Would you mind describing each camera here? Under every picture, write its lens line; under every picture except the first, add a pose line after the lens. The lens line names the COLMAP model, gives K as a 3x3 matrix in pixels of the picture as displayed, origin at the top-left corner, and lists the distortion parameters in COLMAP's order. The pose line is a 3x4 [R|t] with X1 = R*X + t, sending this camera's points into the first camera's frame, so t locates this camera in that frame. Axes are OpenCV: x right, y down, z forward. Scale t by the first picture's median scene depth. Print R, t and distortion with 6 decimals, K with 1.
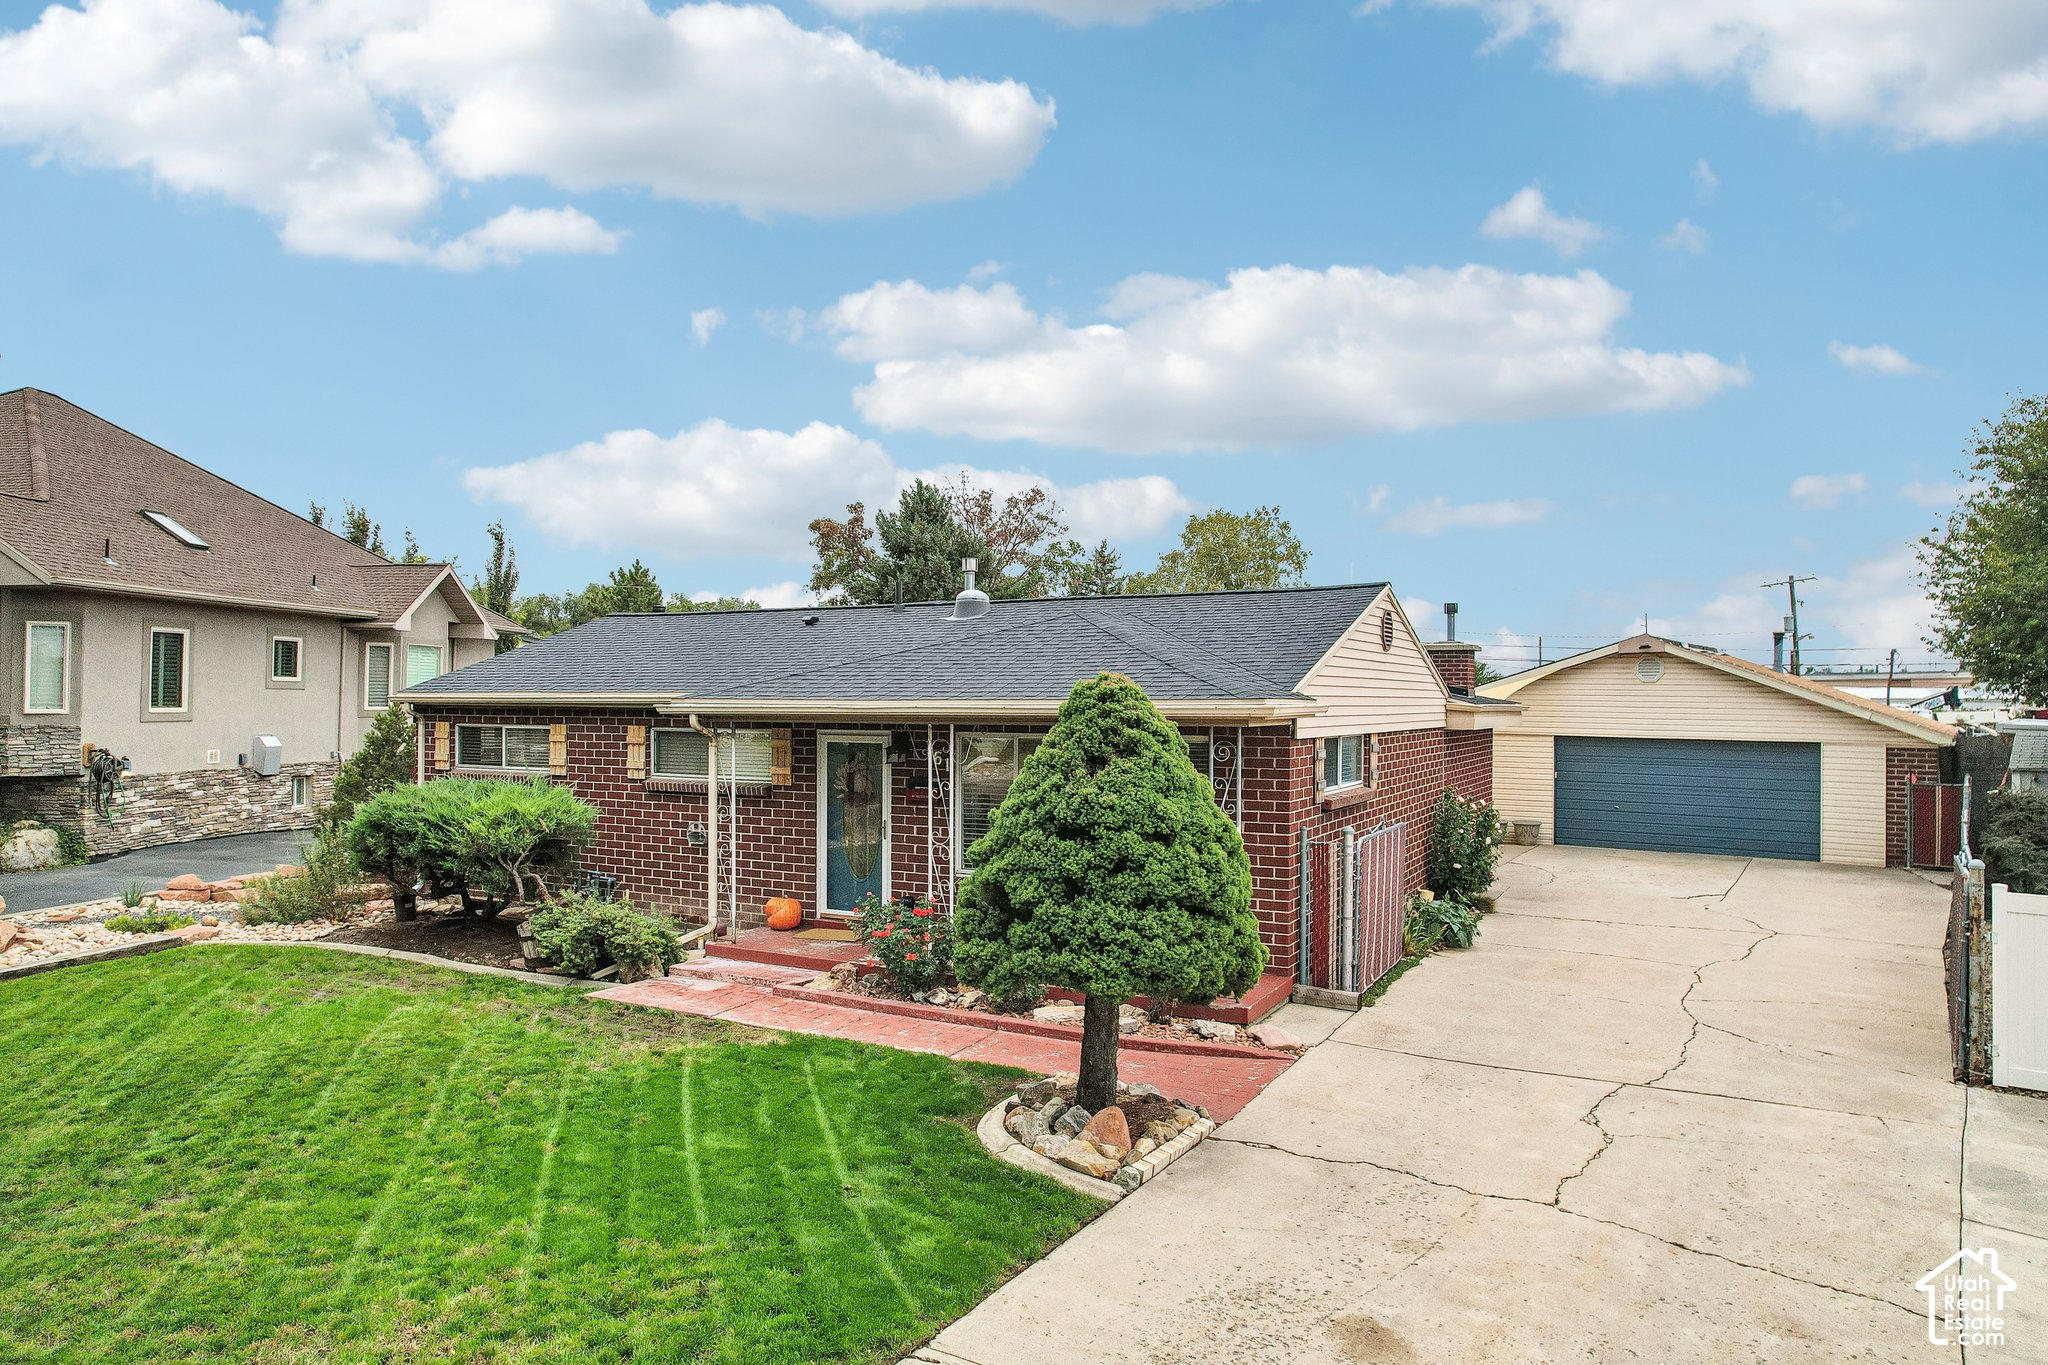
lens RADIAL K [[1350.6, 0, 1024.0], [0, 1350.6, 682.5], [0, 0, 1]] dist [-0.049643, 0.003214]
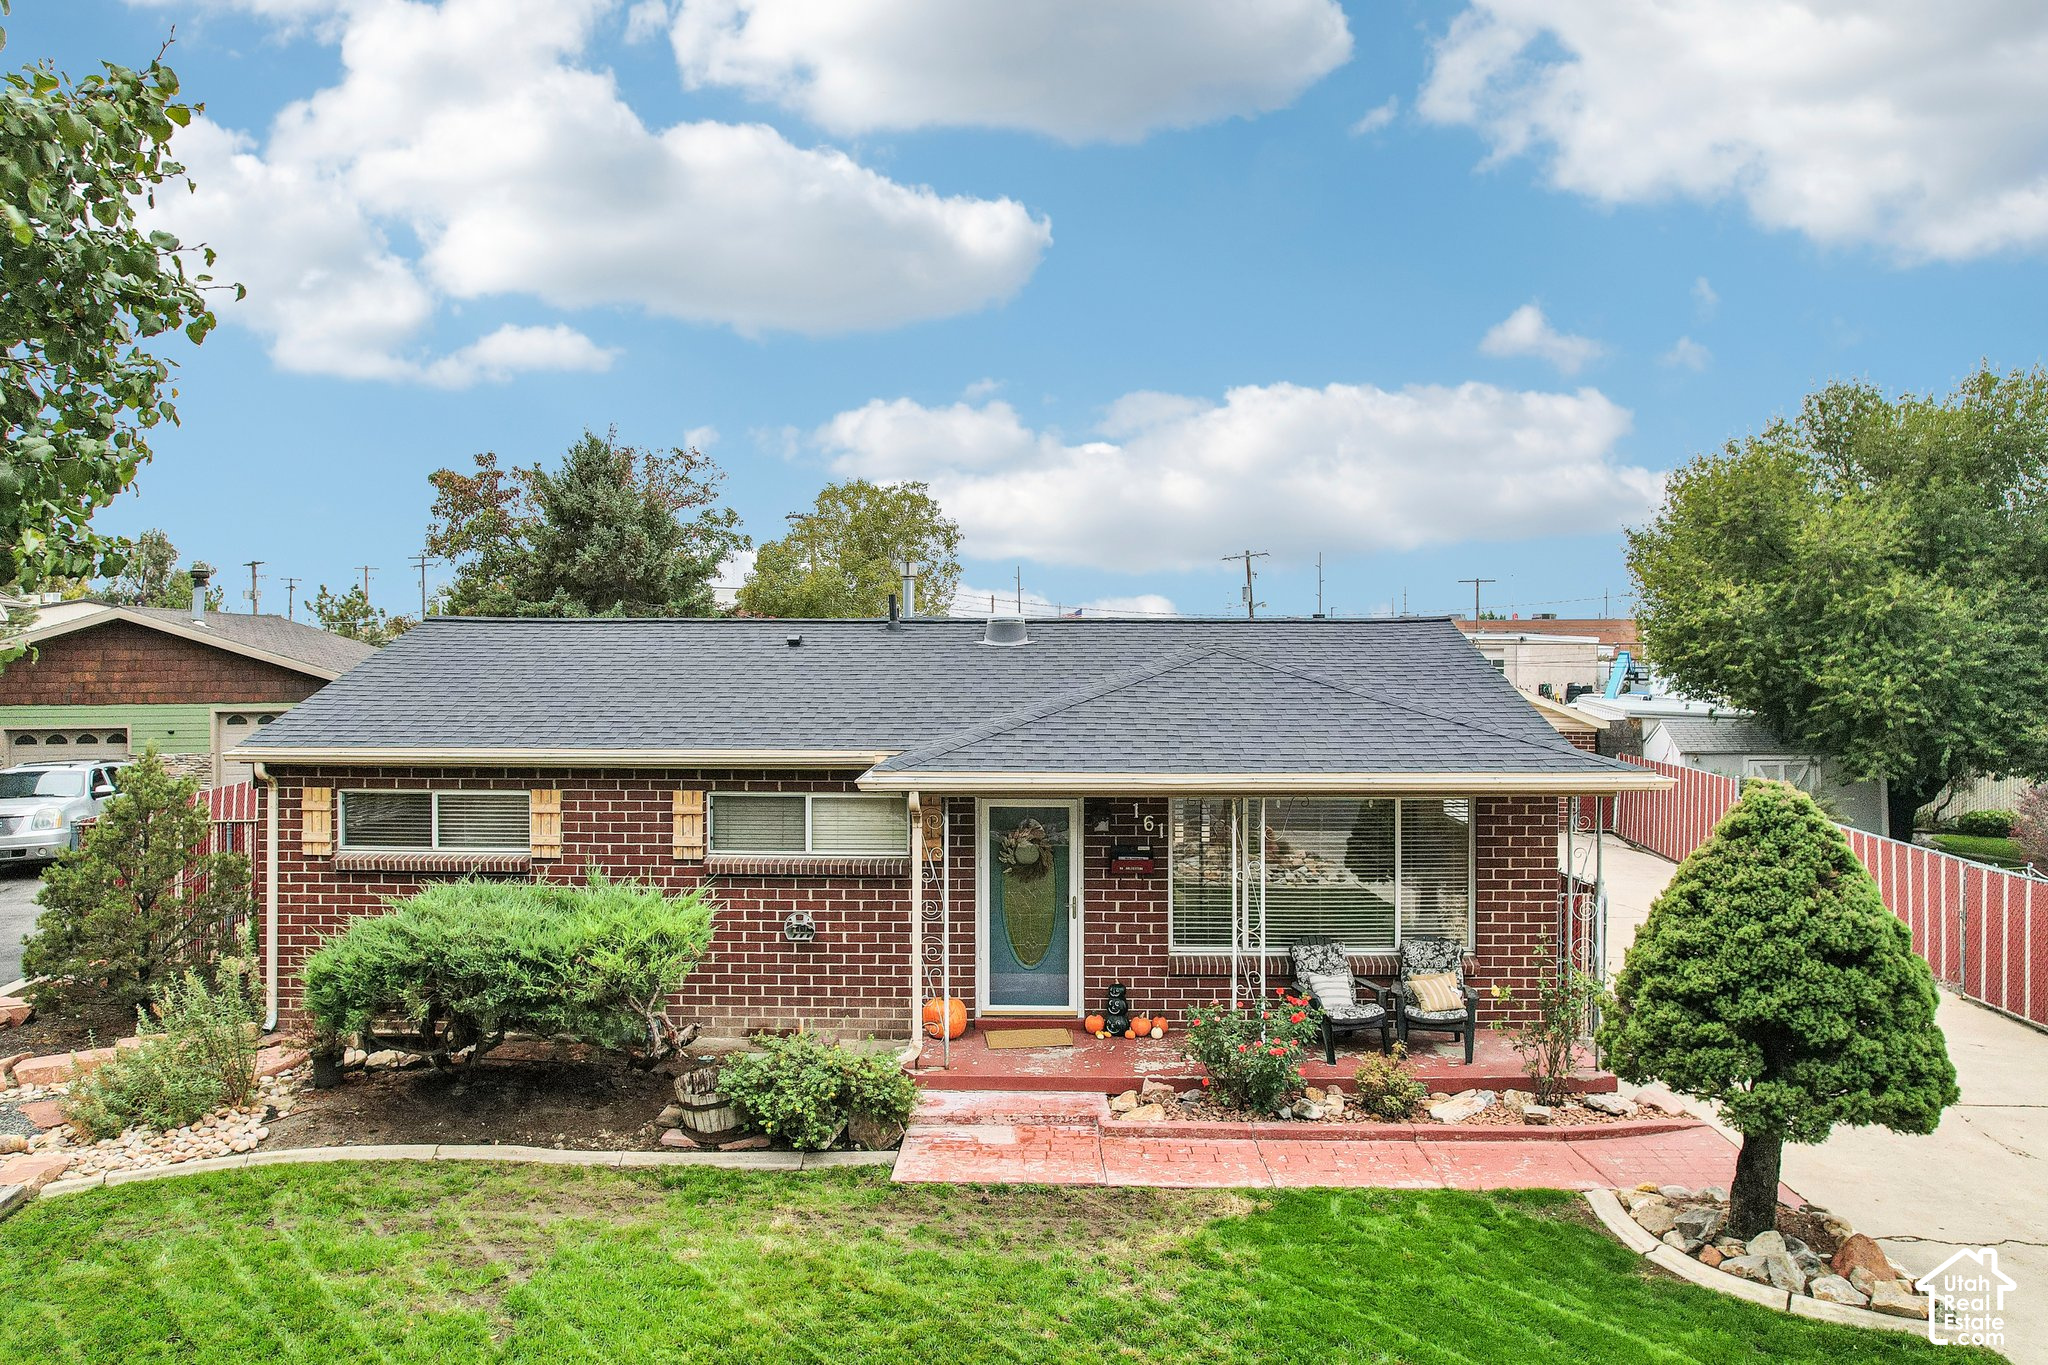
lens RADIAL K [[1350.6, 0, 1024.0], [0, 1350.6, 682.5], [0, 0, 1]] dist [-0.049643, 0.003214]
pose [[0.884890, -0.014707, 0.465568, -0.474610], [-0.005796, 0.999076, 0.042577, -0.063021], [-0.465764, -0.040374, 0.883988, 0.236398]]
